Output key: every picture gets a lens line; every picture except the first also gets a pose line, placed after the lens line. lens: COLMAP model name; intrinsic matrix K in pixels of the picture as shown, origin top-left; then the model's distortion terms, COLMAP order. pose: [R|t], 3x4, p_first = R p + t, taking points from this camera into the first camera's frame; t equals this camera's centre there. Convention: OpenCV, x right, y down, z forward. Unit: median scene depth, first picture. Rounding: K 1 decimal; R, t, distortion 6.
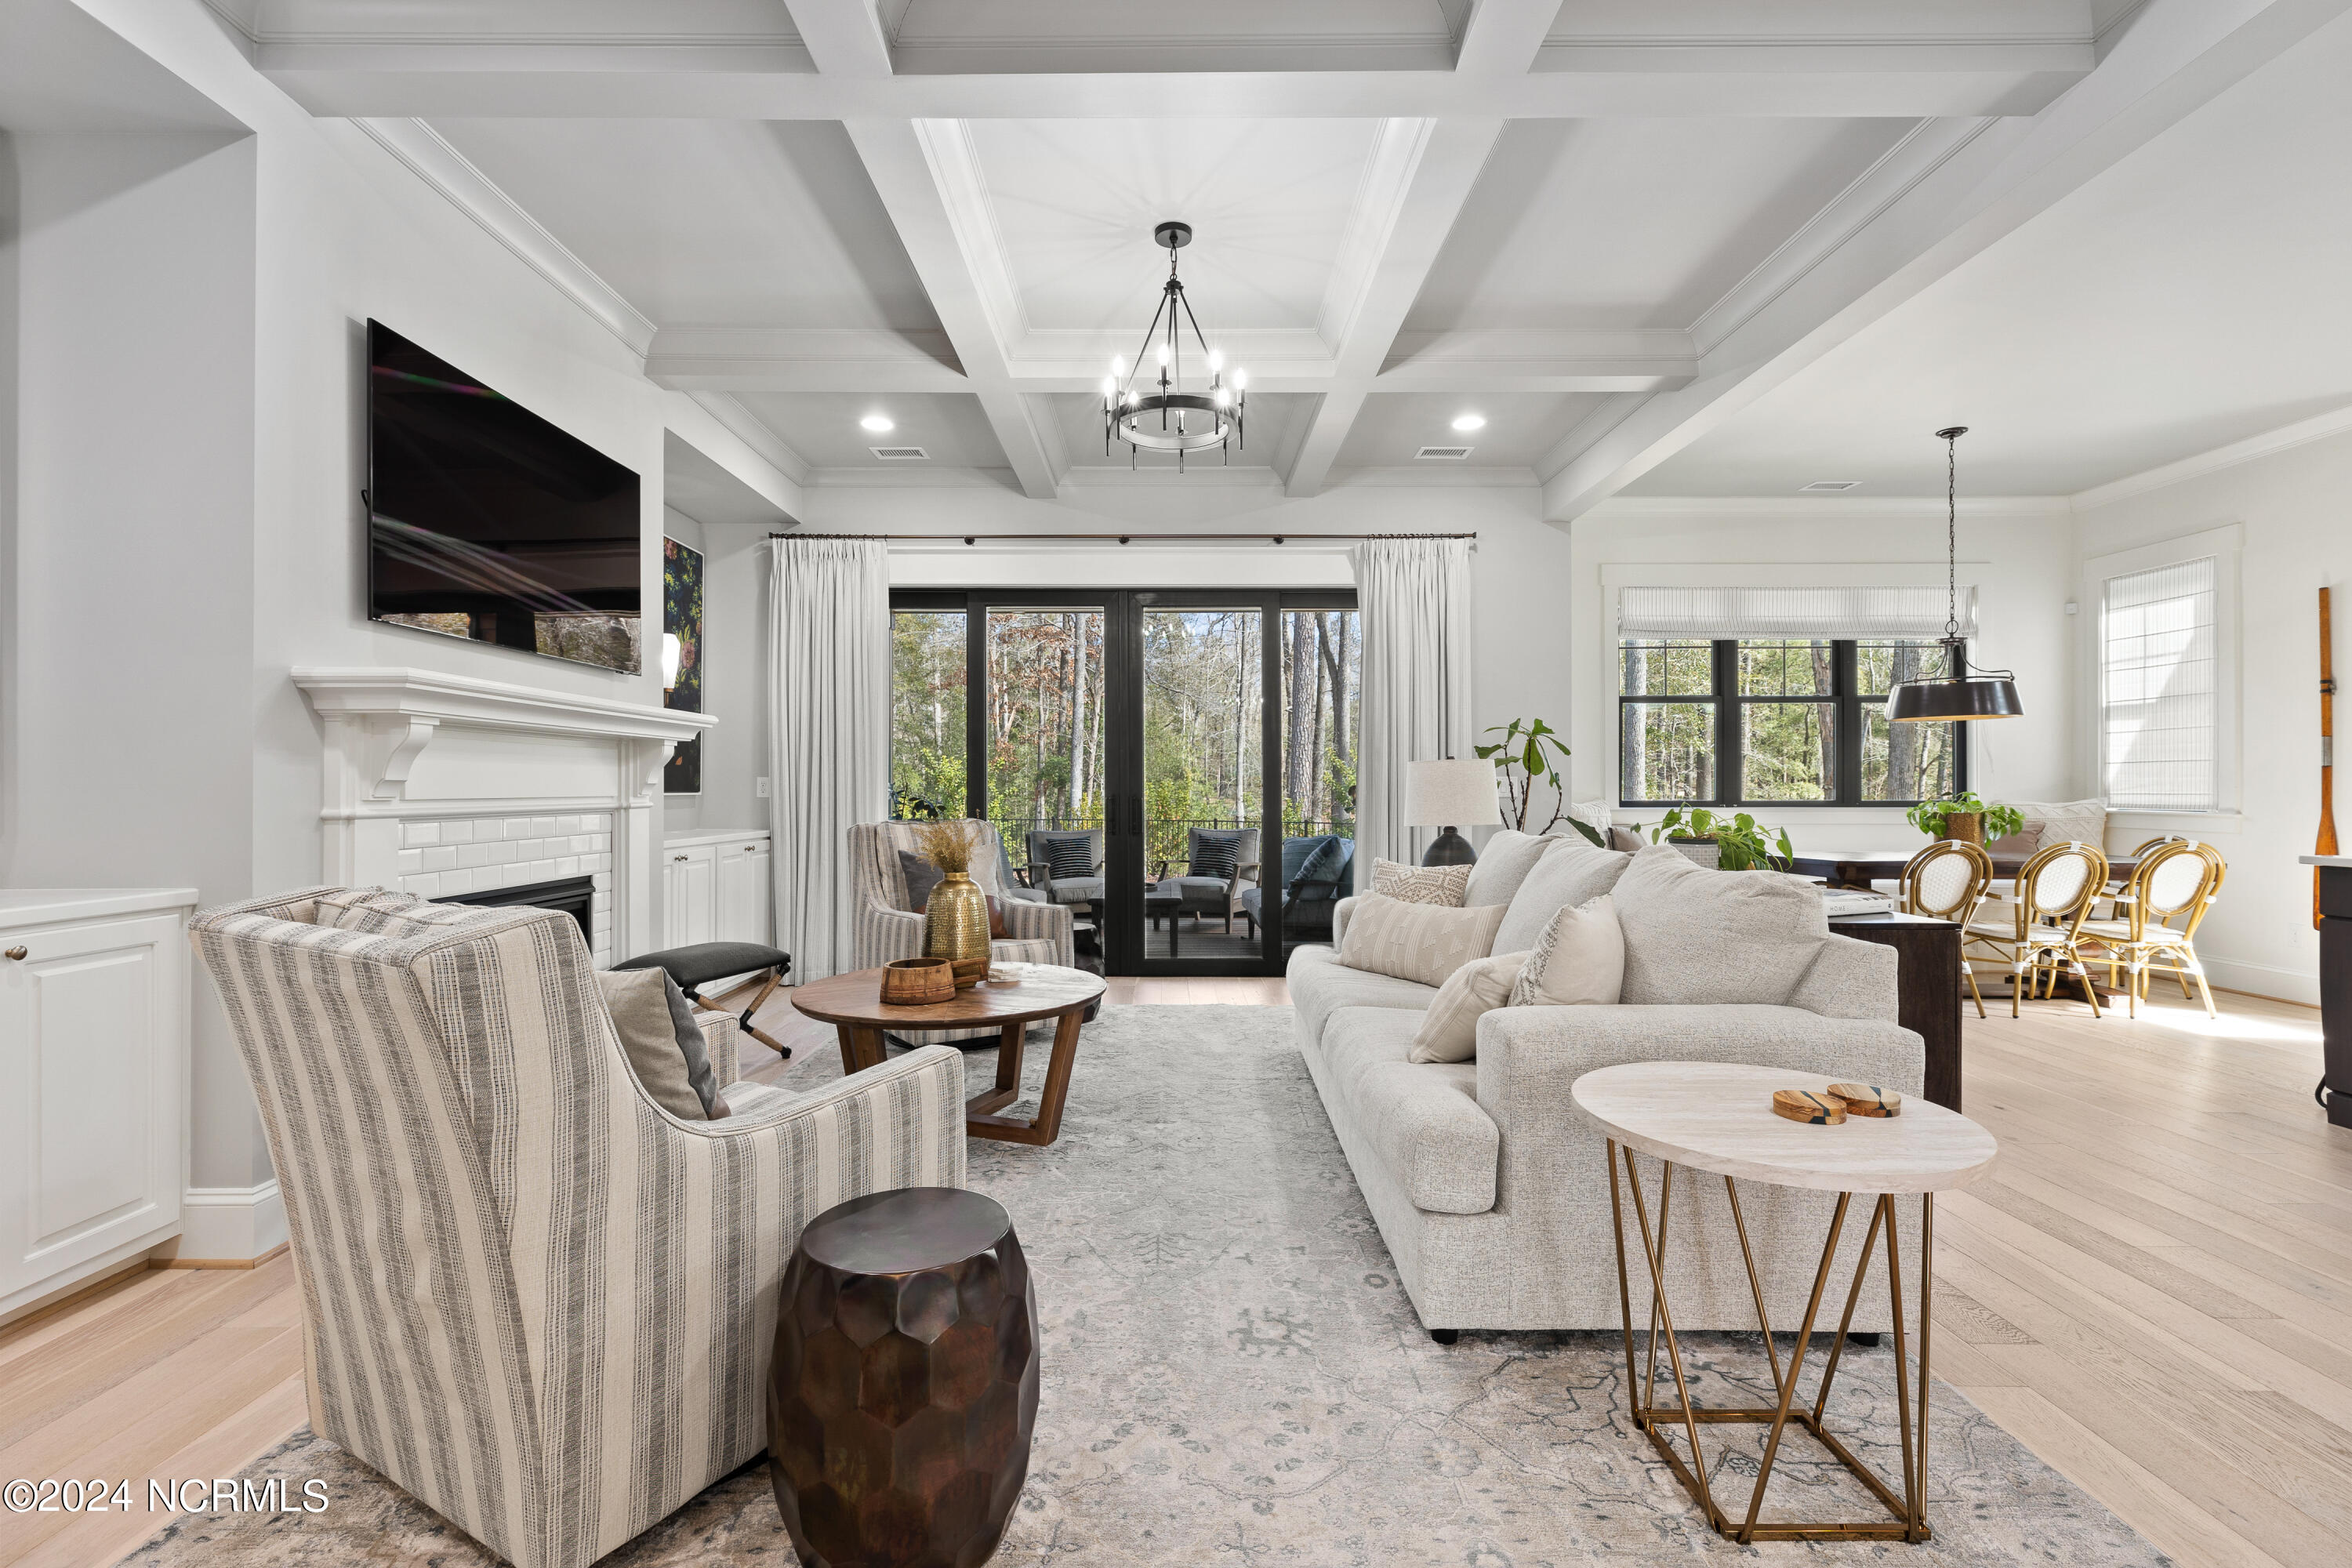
lens RADIAL K [[1056.2, 0, 1152.4], [0, 1056.2, 781.6], [0, 0, 1]] dist [0.001788, 0.000516]
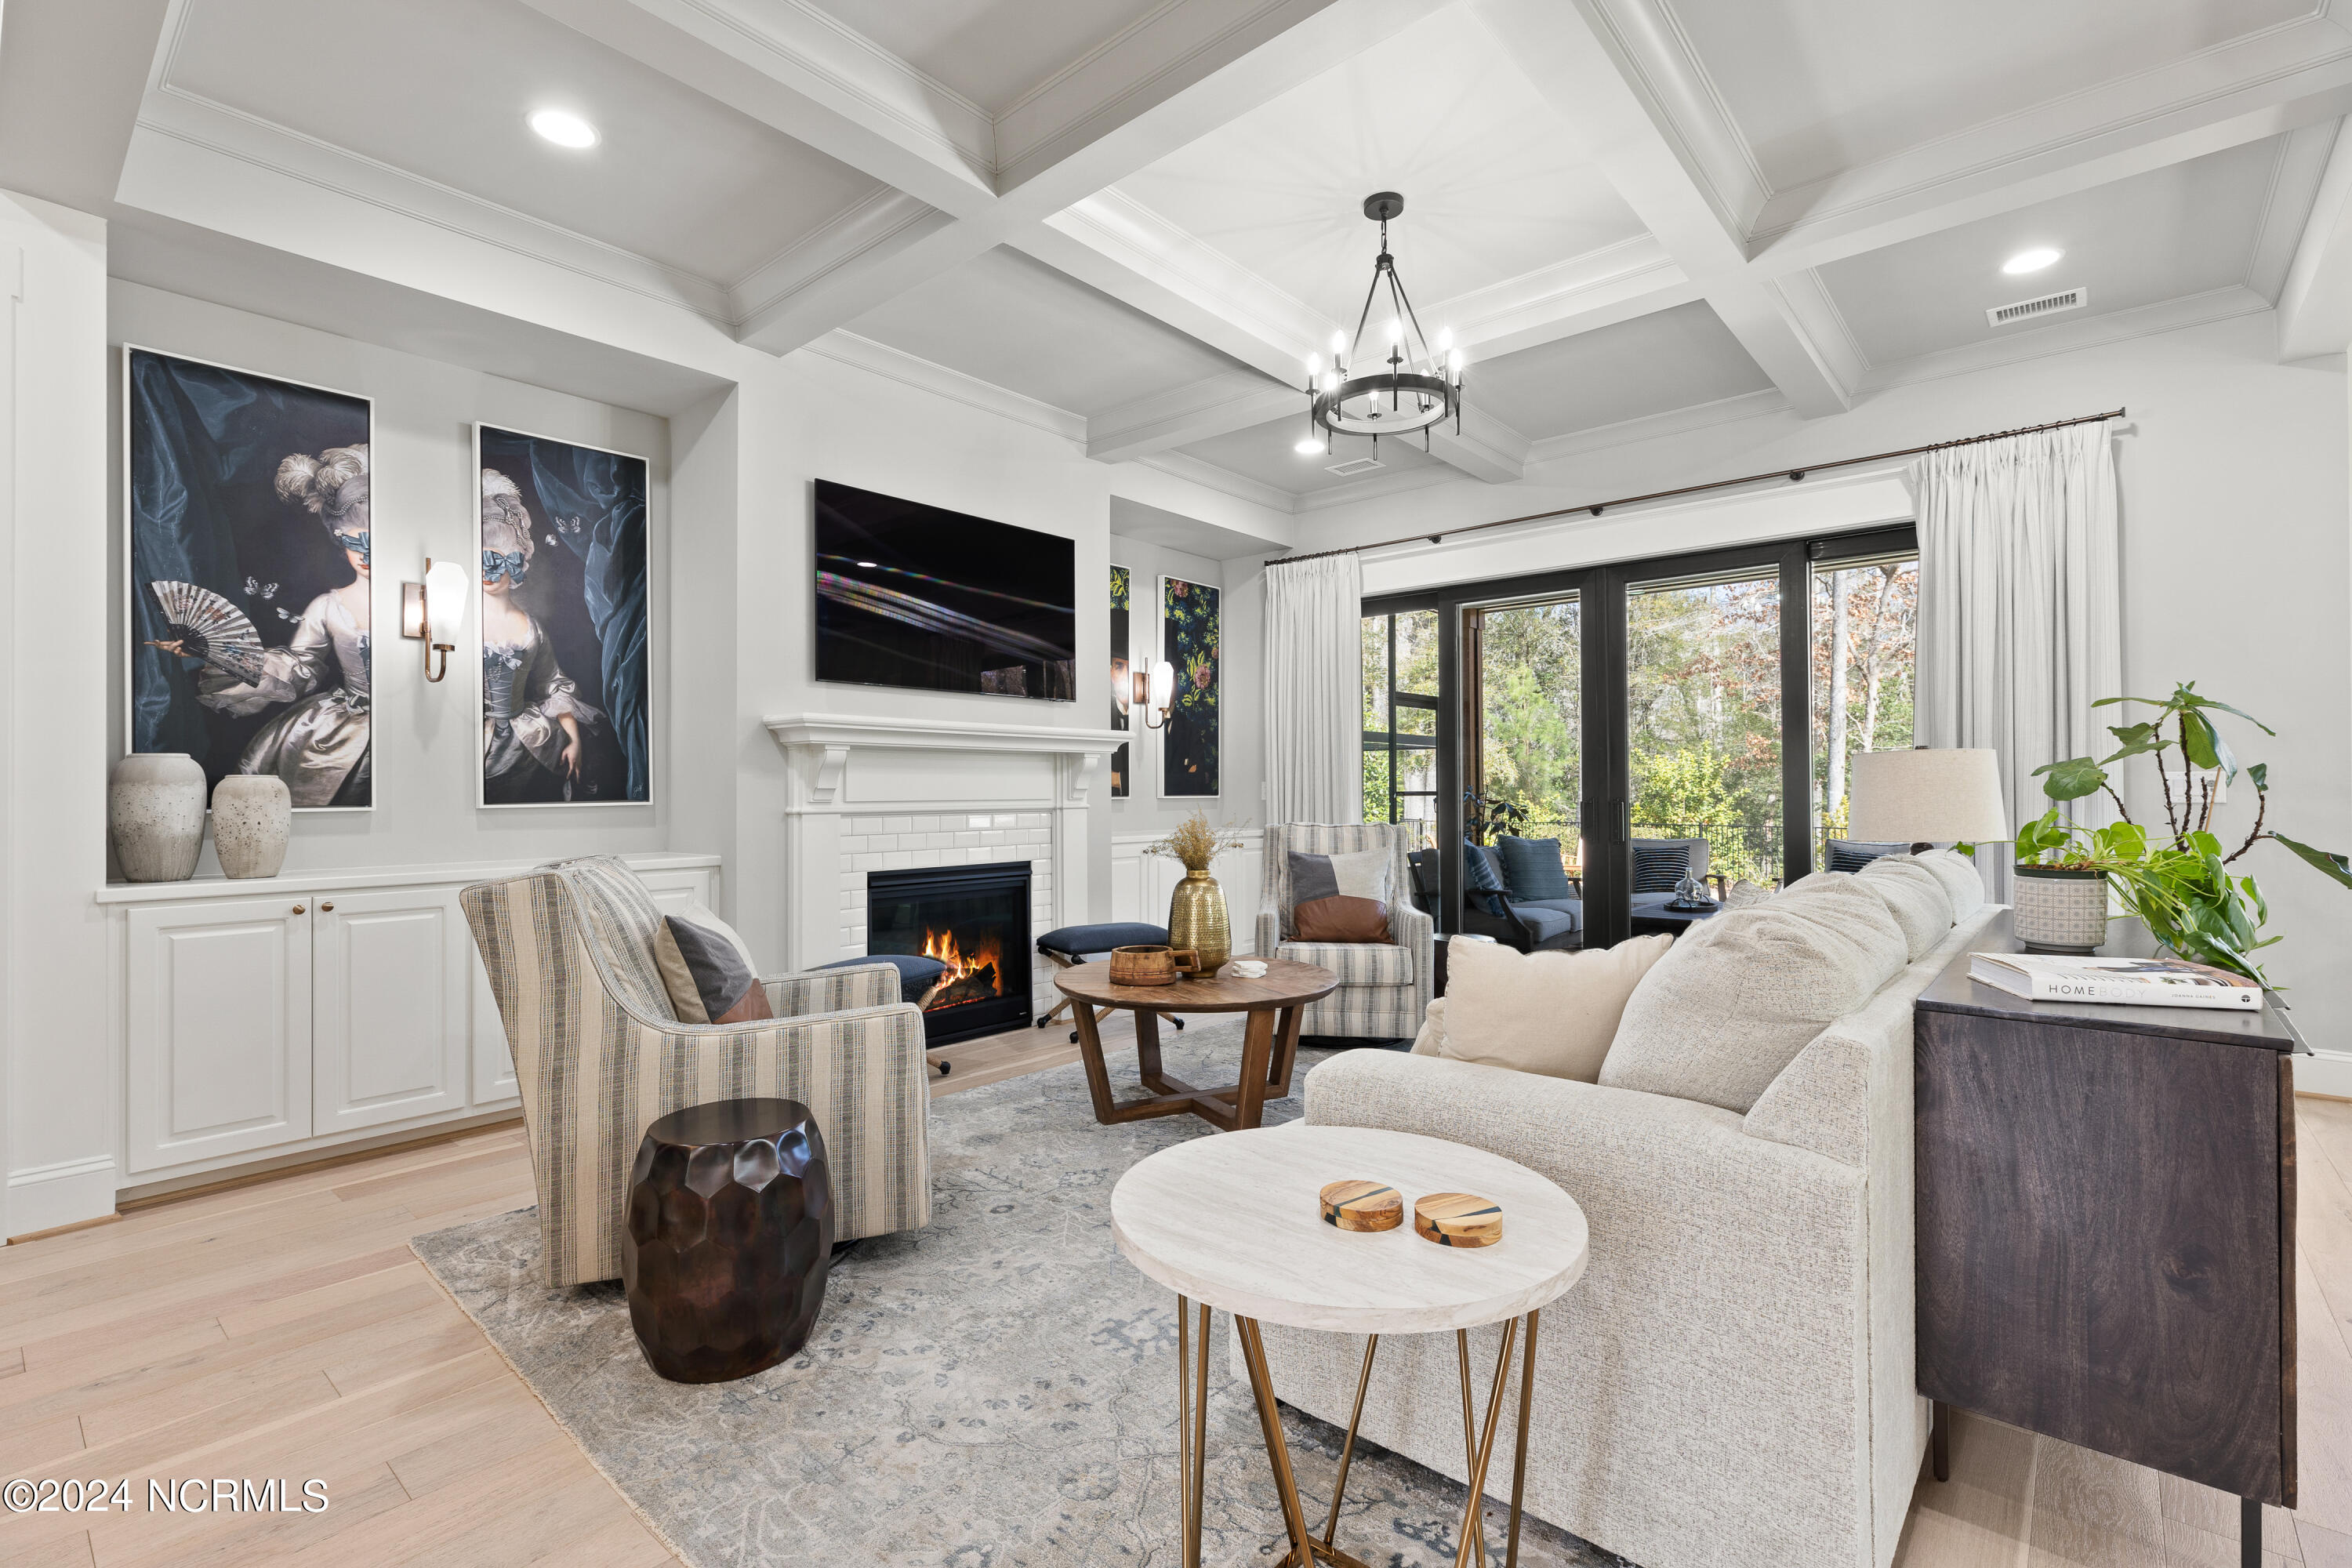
lens RADIAL K [[1056.2, 0, 1158.5], [0, 1056.2, 784.0], [0, 0, 1]] dist [0.001788, 0.000516]
pose [[0.757307, -0.008247, -0.653006, 0.491305], [0.008356, 0.999961, -0.002937, 0.000574], [0.653005, -0.003232, 0.757347, 0.155605]]
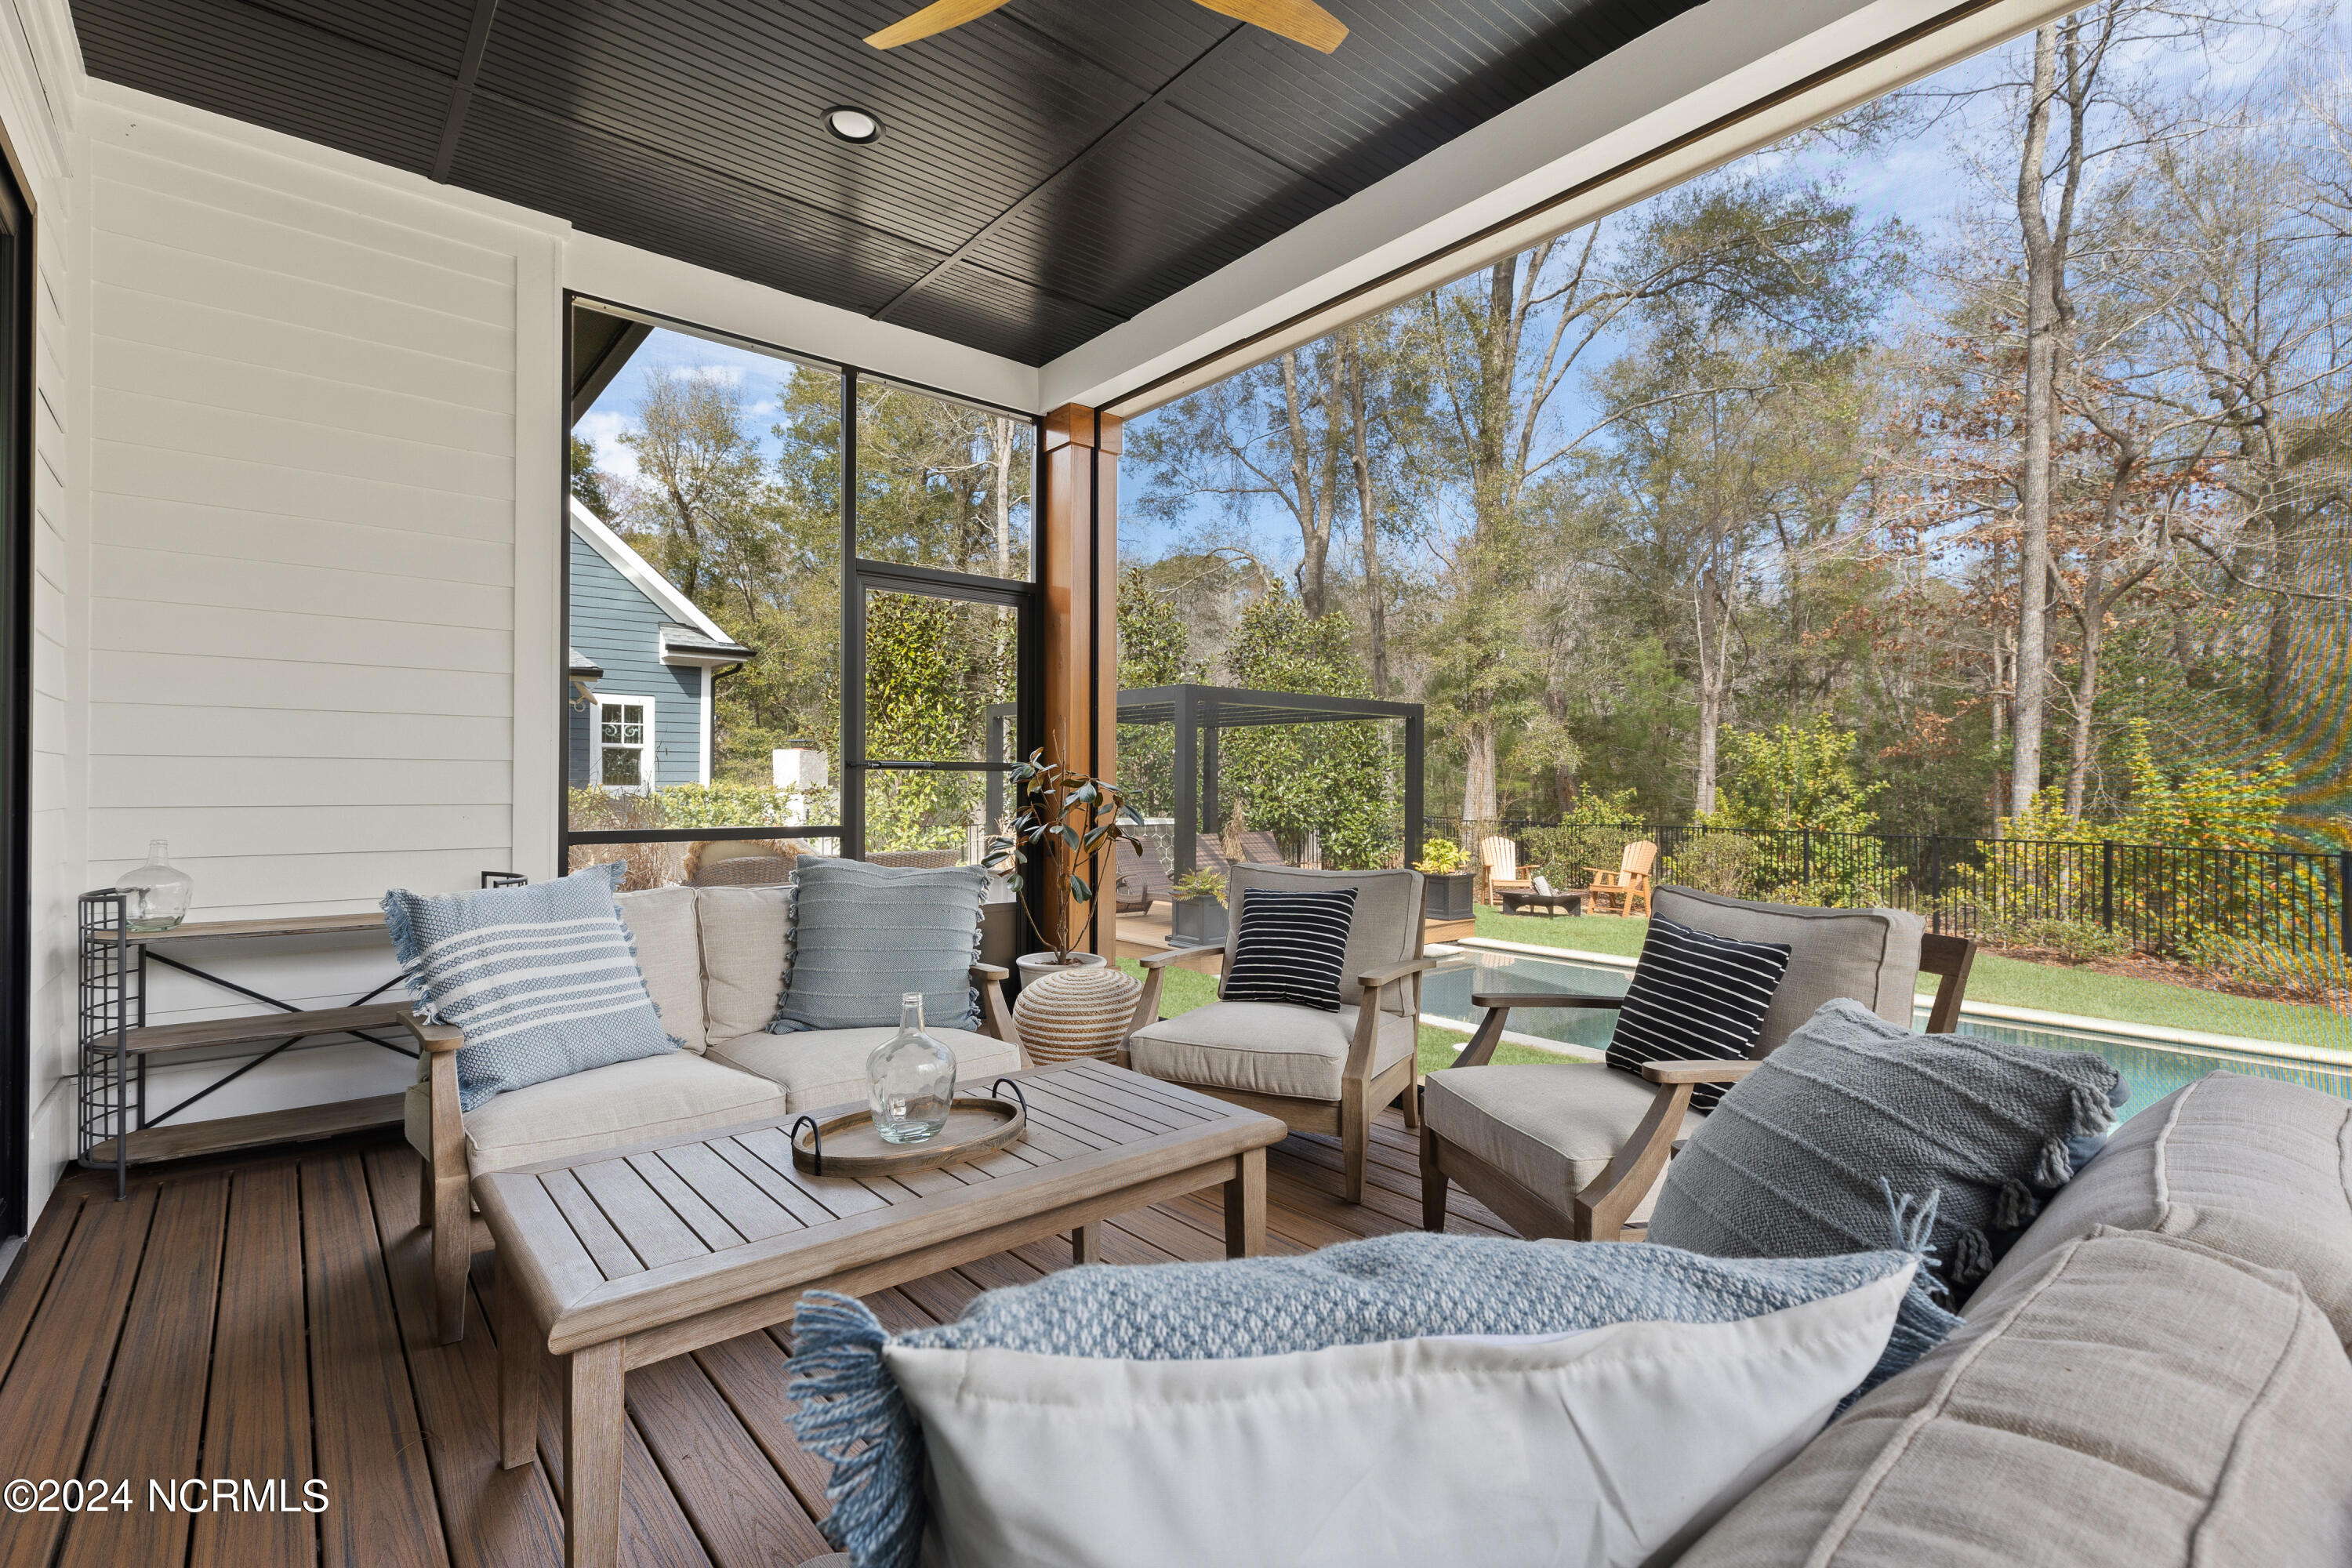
lens RADIAL K [[1056.2, 0, 1158.9], [0, 1056.2, 788.1], [0, 0, 1]] dist [0.001788, 0.000516]
pose [[0.644292, 0.004082, -0.764768, 0.456791], [-0.000801, 0.999989, 0.004663, 0.045631], [0.764779, -0.002392, 0.644288, 1.993555]]
